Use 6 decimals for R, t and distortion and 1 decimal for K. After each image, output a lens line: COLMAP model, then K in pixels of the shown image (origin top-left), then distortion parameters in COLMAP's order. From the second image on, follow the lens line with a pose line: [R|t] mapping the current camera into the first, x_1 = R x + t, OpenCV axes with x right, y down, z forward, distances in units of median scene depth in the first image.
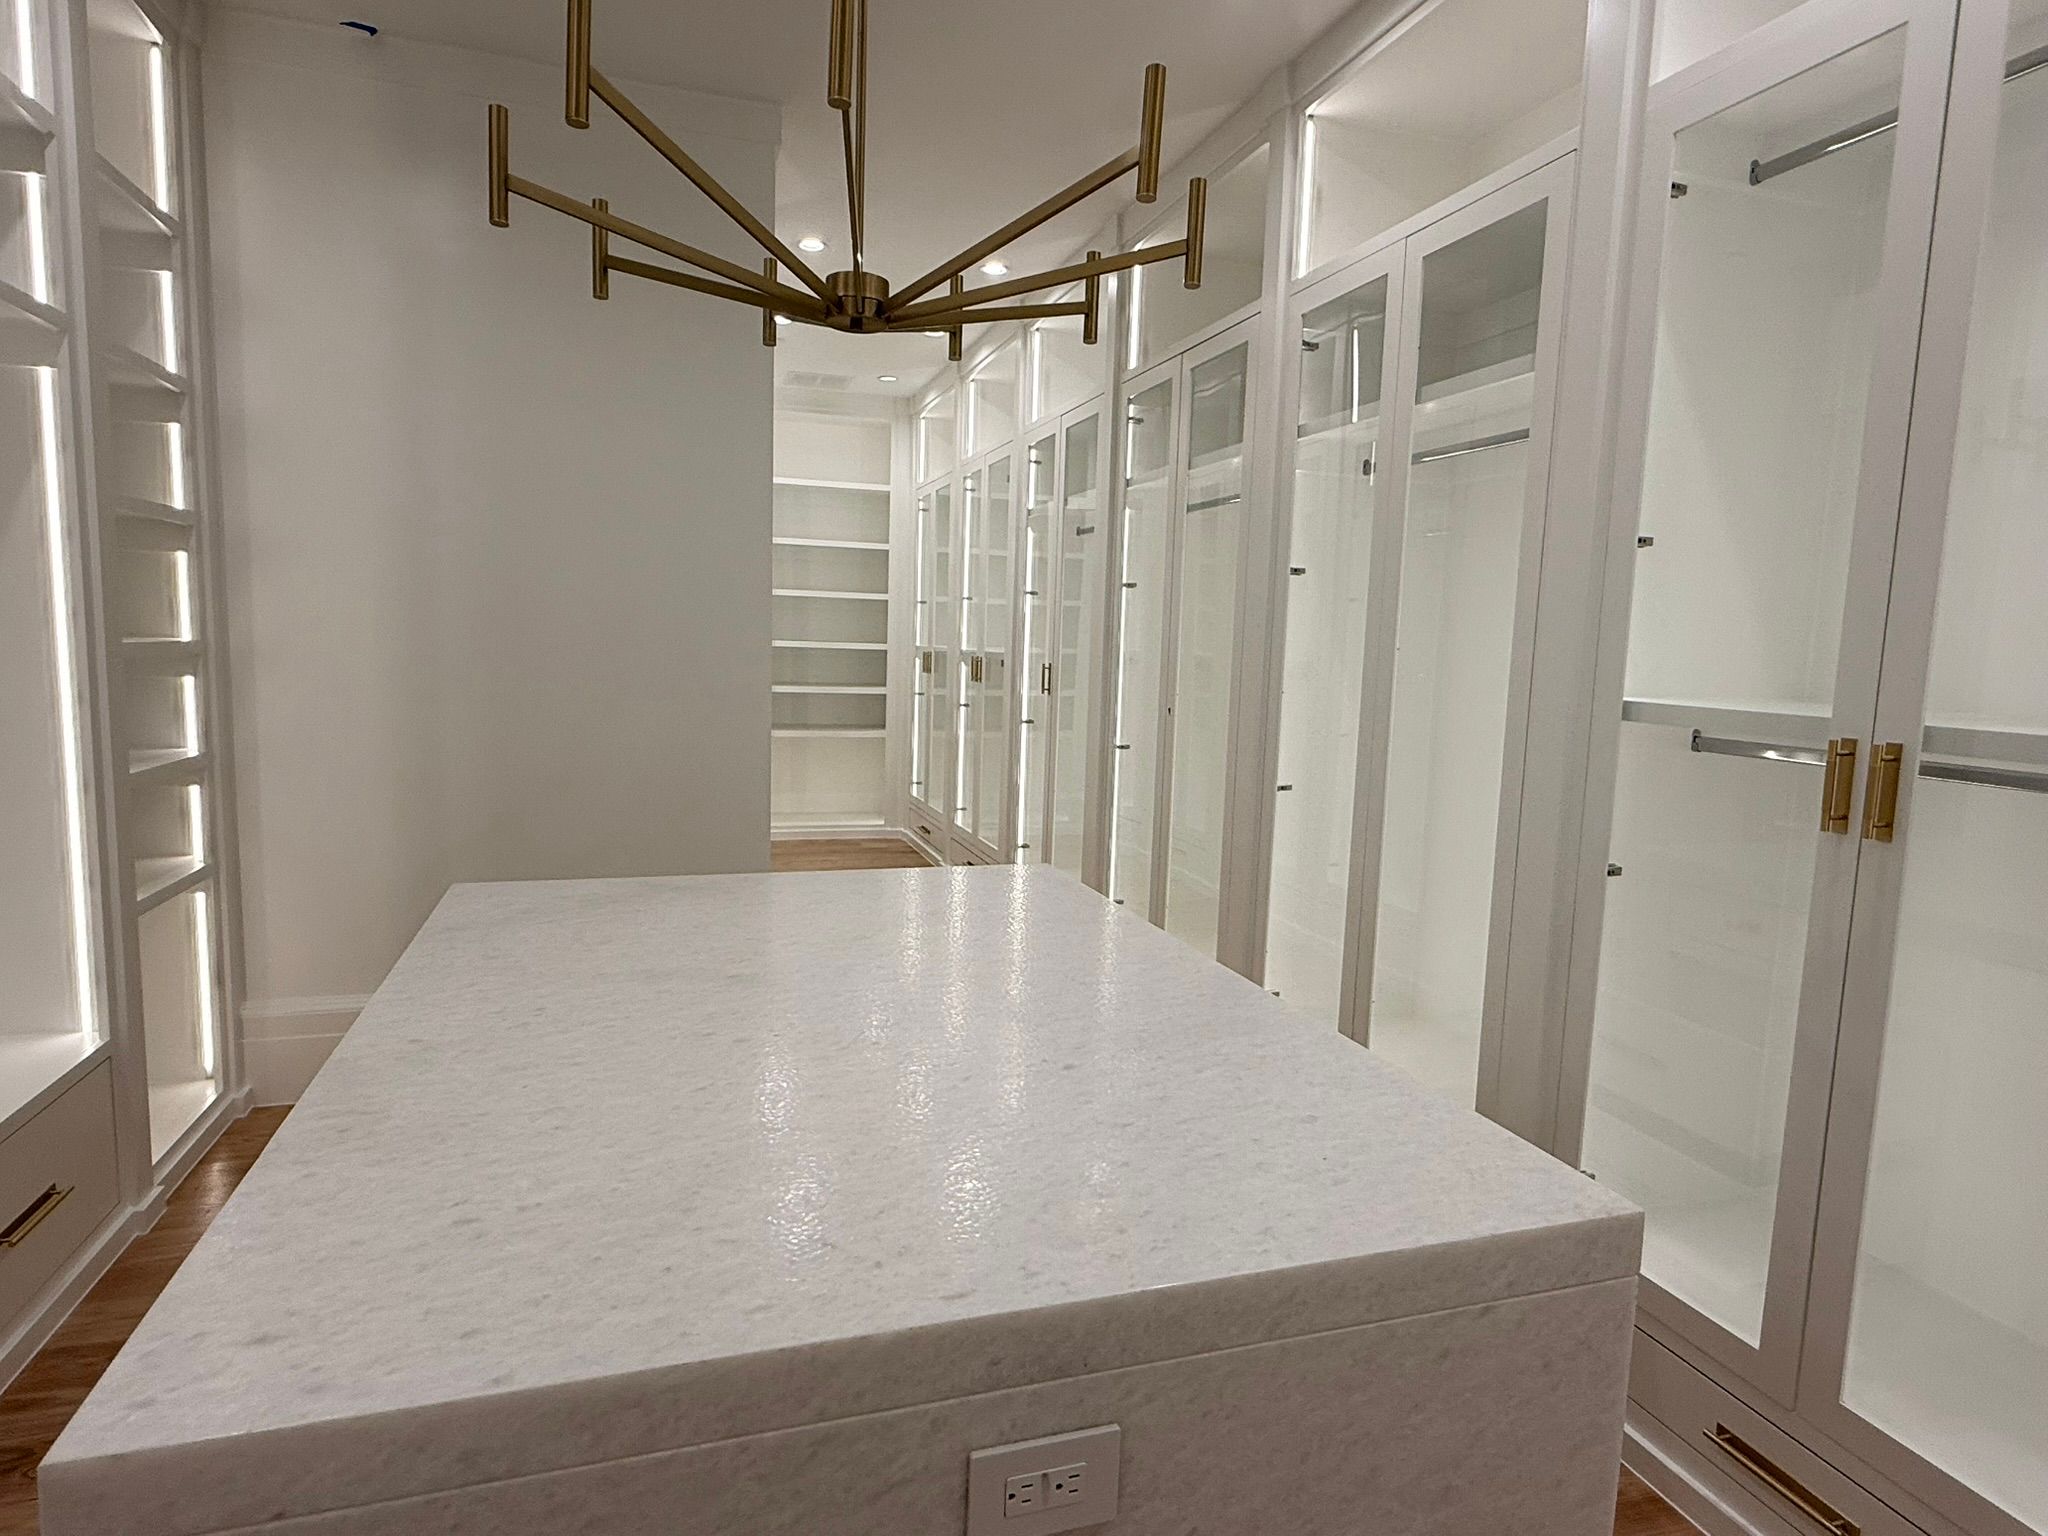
lens RADIAL K [[1153.6, 0, 1023.0], [0, 1153.6, 770.7], [0, 0, 1]] dist [0.000042, 0.002260]
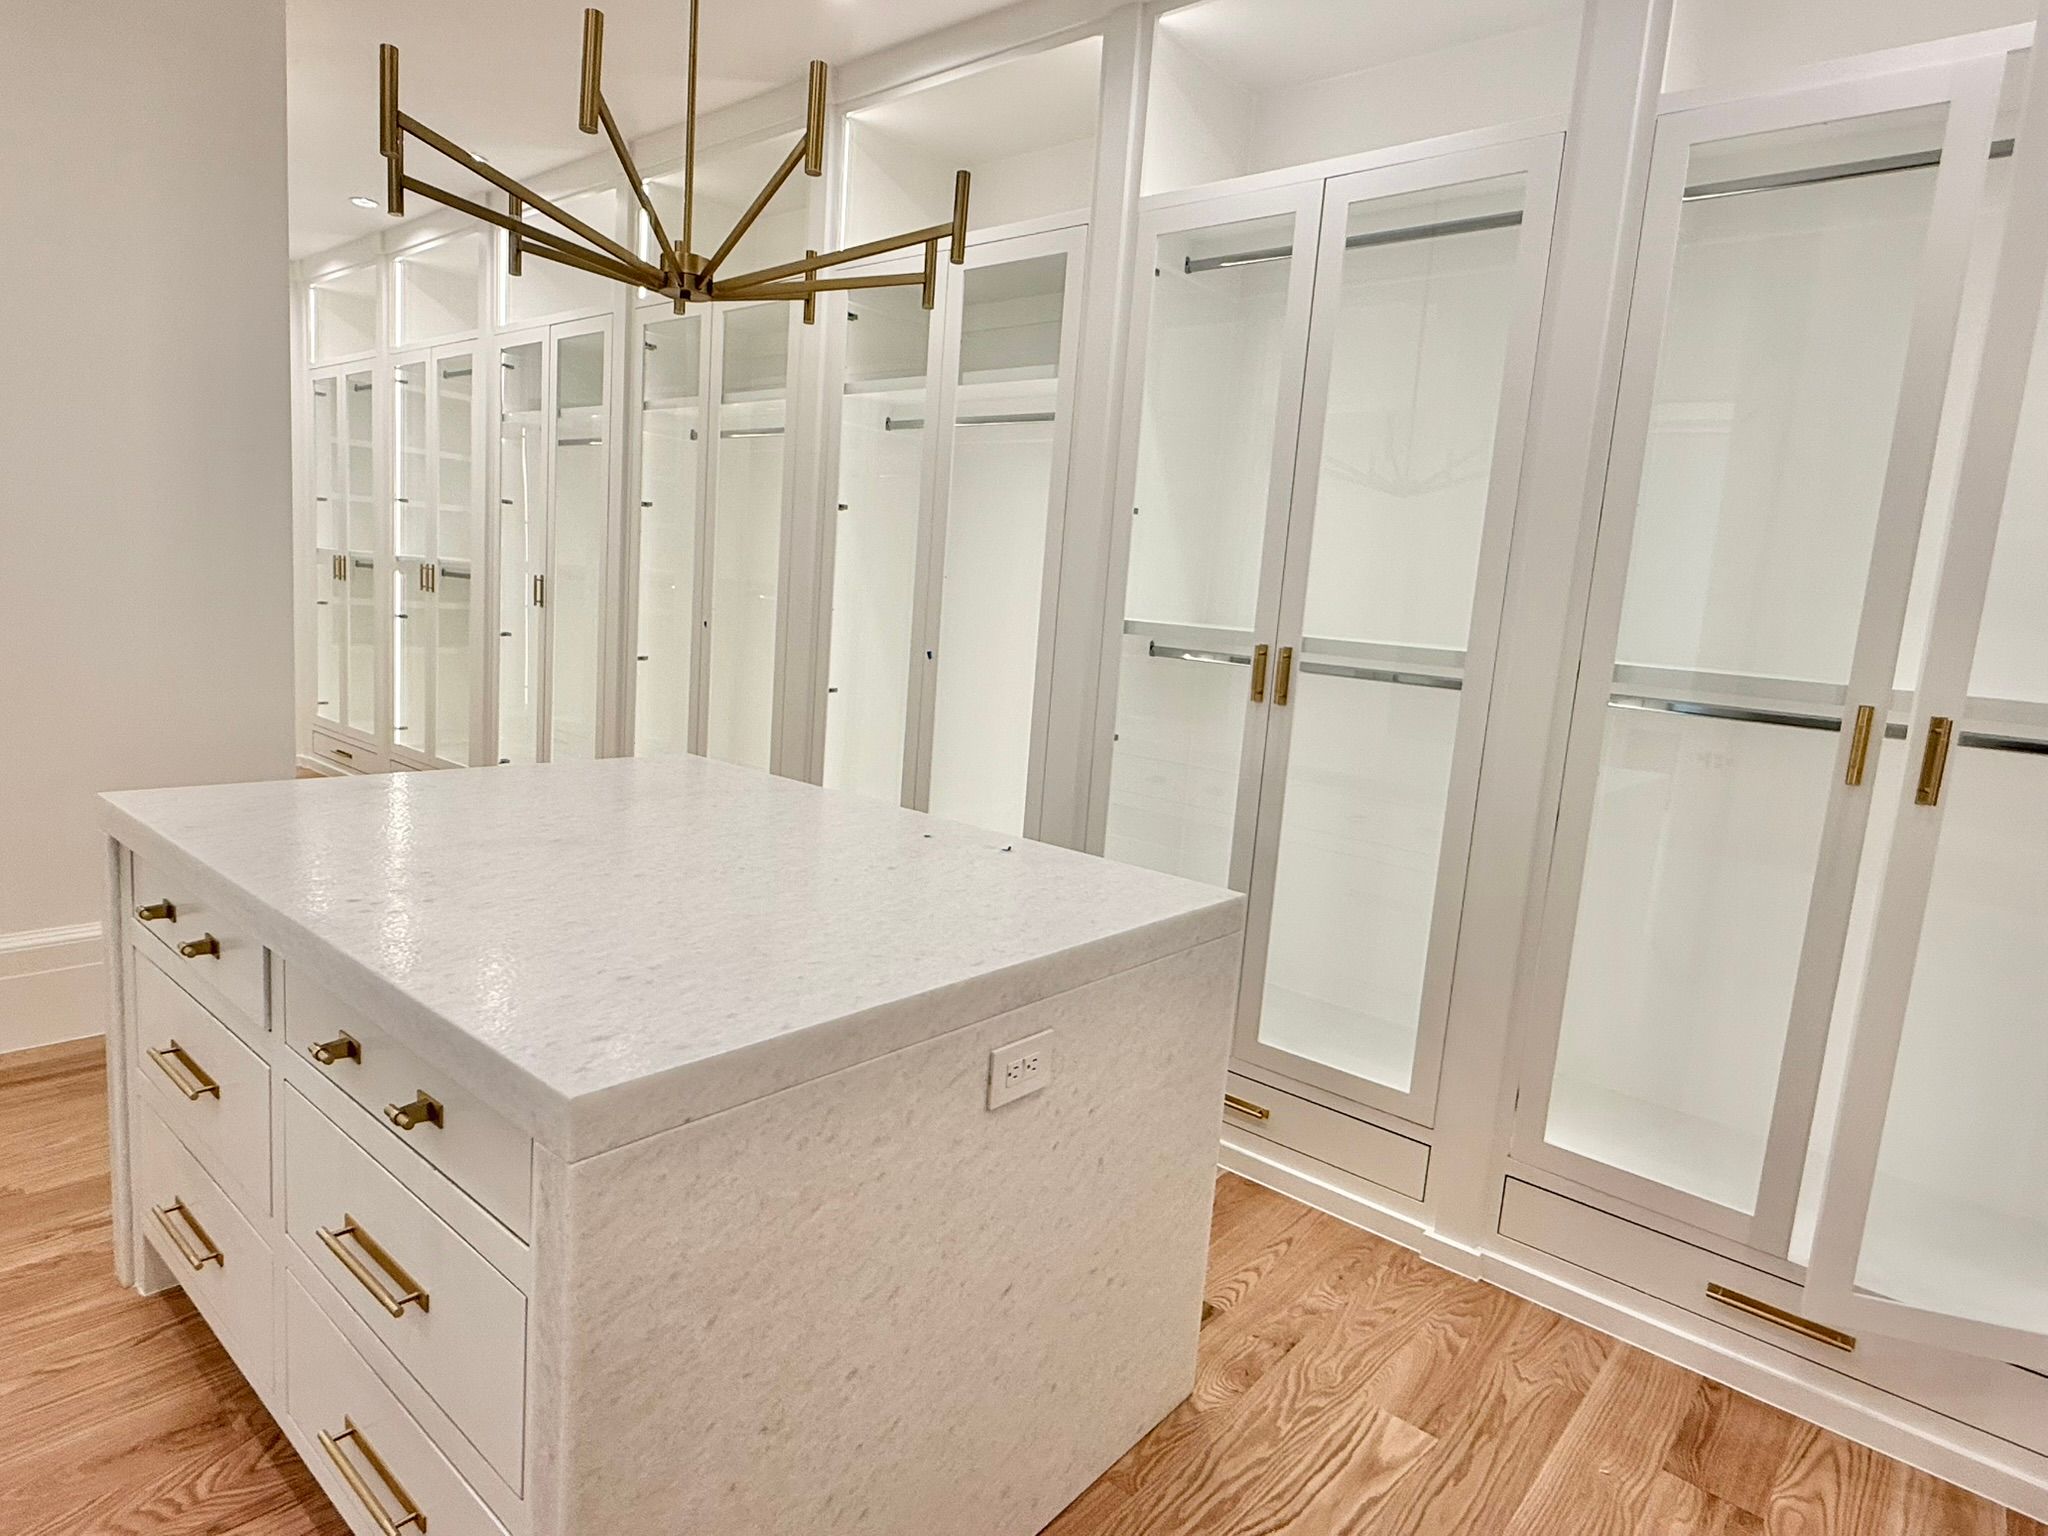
lens RADIAL K [[1153.6, 0, 1024.6], [0, 1153.6, 764.5], [0, 0, 1]] dist [0.000042, 0.002260]
pose [[0.848204, -0.045106, 0.527745, -0.439824], [0.012677, 0.997811, 0.064907, 0.030763], [-0.529518, -0.048364, 0.846919, -0.219757]]
